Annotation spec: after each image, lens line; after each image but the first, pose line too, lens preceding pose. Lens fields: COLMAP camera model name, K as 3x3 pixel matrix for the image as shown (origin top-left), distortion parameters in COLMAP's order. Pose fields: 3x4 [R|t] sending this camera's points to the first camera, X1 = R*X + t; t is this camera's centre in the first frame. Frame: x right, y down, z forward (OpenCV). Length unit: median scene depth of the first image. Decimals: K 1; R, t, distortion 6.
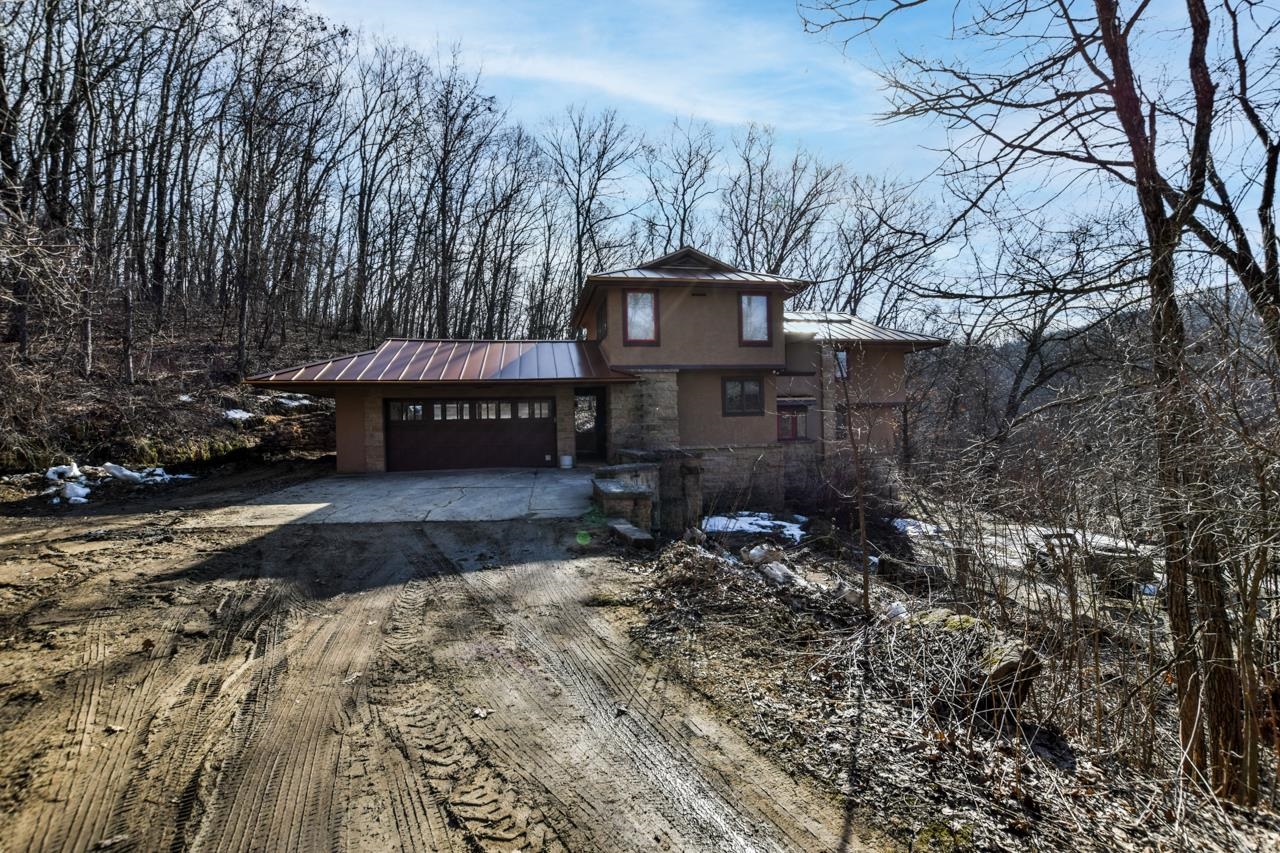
lens RADIAL K [[569.7, 0, 640.0], [0, 569.7, 426.5], [0, 0, 1]] dist [0.000245, 0.000006]
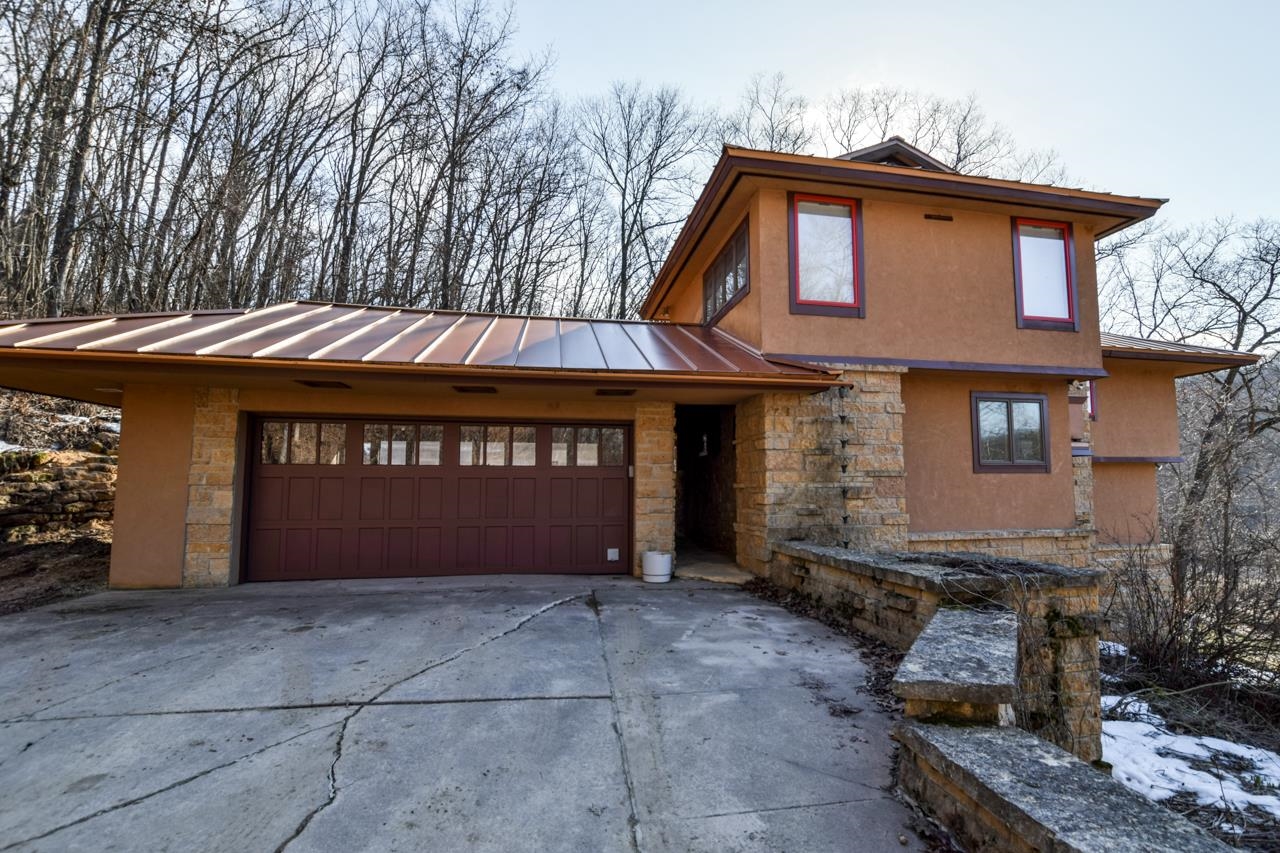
lens RADIAL K [[635.8, 0, 698.6], [0, 635.8, 430.5], [0, 0, 1]] dist [0.002364, 0.001355]
pose [[0.998867, 0.026248, 0.039691, -0.111998], [-0.022677, 0.995871, -0.087902, -0.000364], [-0.041835, 0.086903, 0.995338, 0.468072]]
